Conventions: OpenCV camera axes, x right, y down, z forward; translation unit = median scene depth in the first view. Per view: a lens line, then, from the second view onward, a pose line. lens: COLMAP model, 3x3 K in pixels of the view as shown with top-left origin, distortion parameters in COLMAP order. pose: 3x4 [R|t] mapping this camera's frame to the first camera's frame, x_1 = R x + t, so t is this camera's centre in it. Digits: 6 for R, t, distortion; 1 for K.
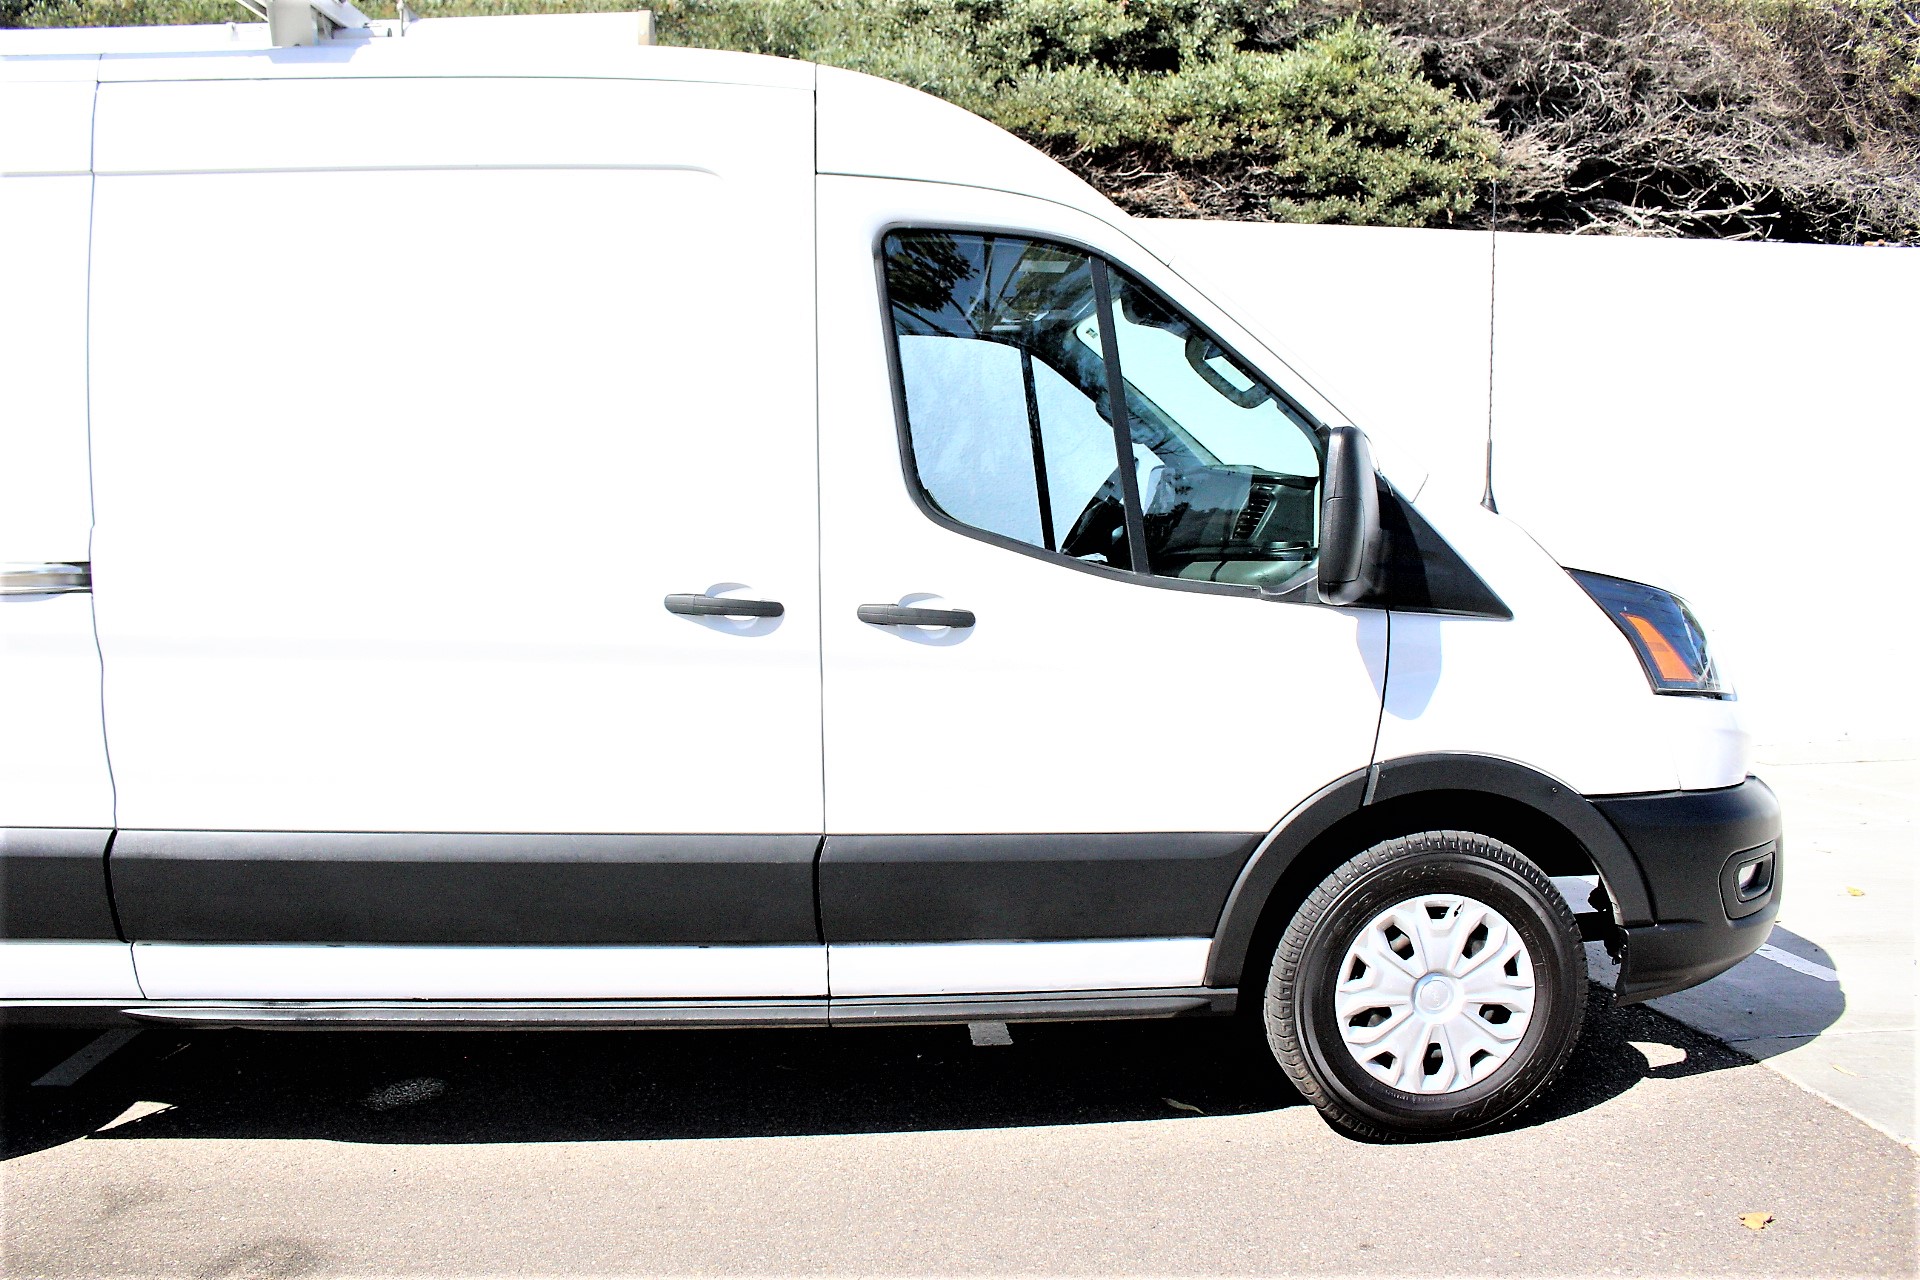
lens RADIAL K [[1621.1, 0, 952.4], [0, 1621.1, 625.5], [0, 0, 1]] dist [-0.132843, 0.076569]
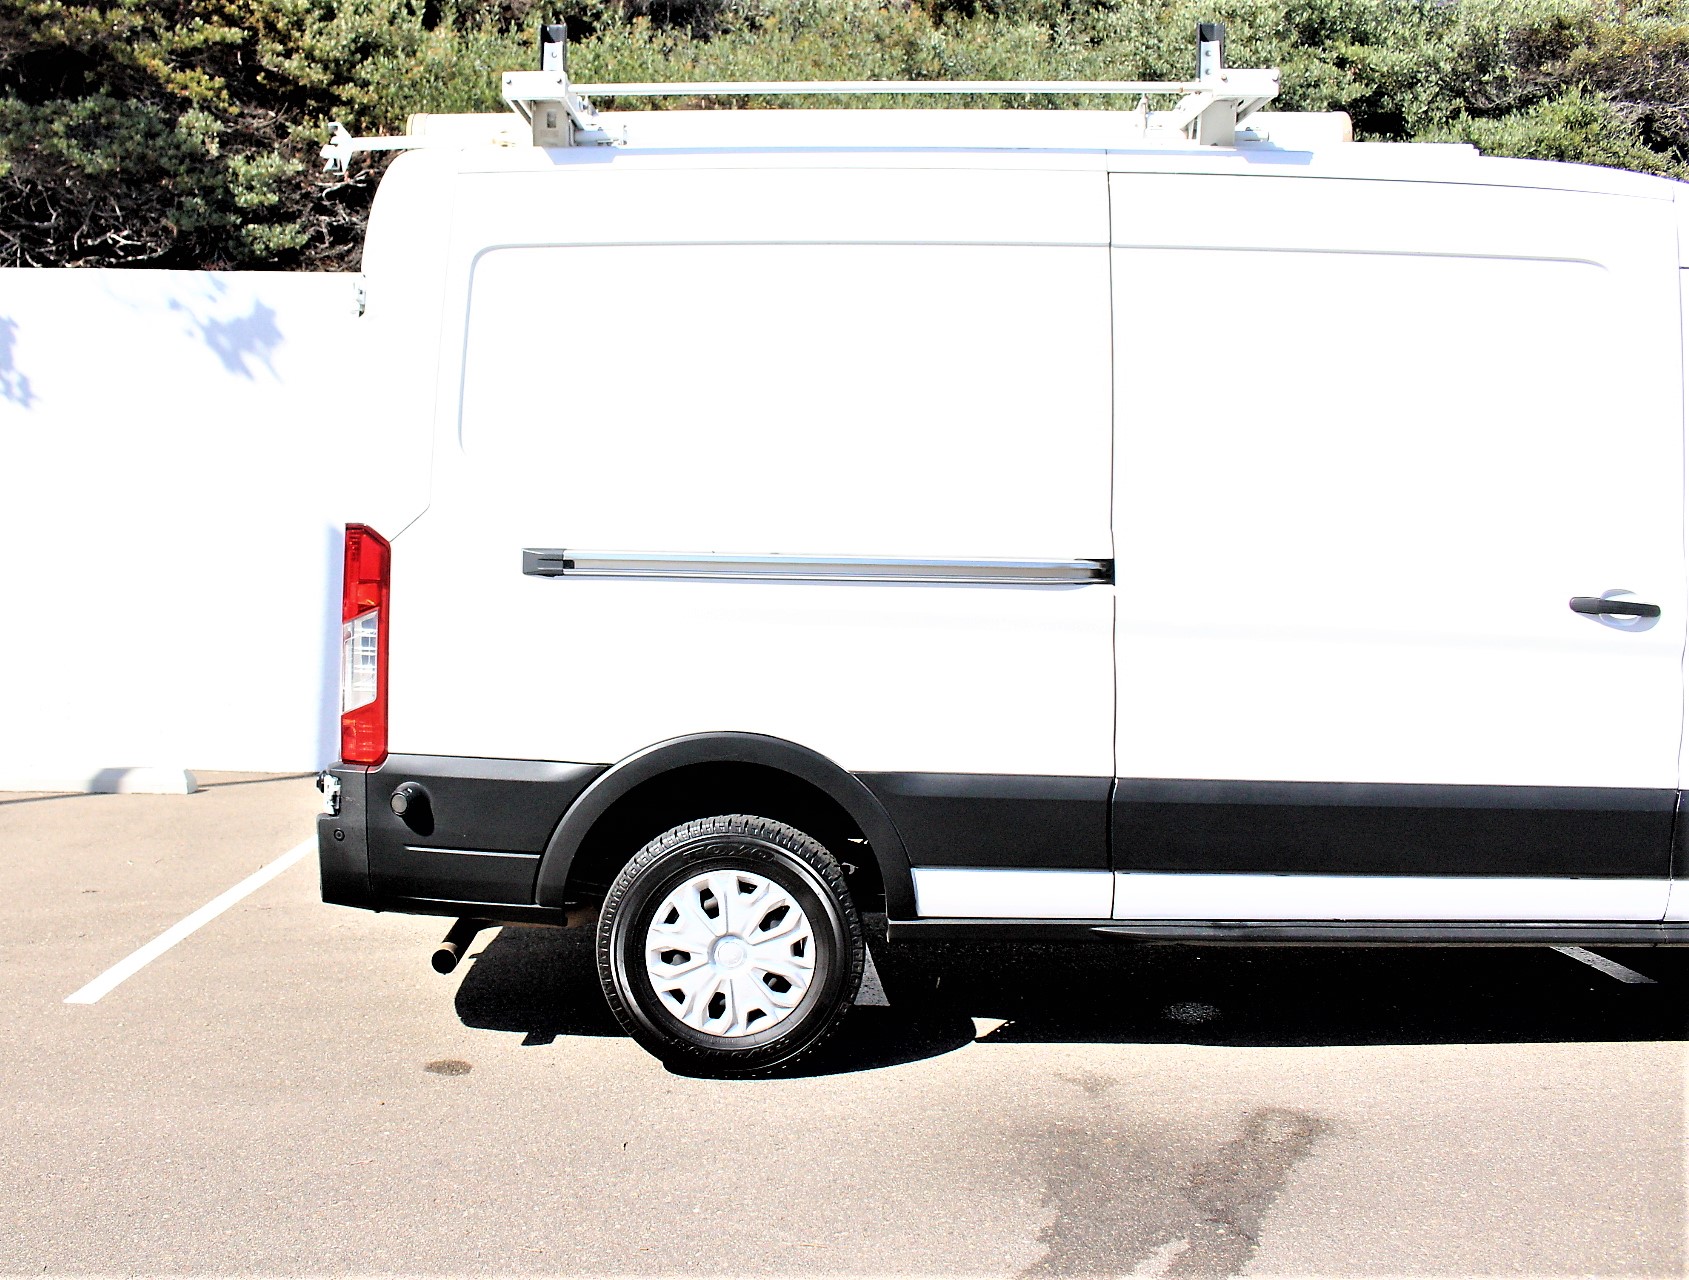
lens RADIAL K [[1608.1, 0, 845.5], [0, 1608.1, 630.5], [0, 0, 1]] dist [-0.090069, 0.000000]
pose [[0.997973, 0.022804, -0.059409, -0.614727], [-0.023766, 0.999597, -0.015526, 0.036154], [0.059031, 0.016907, 0.998113, -0.246425]]
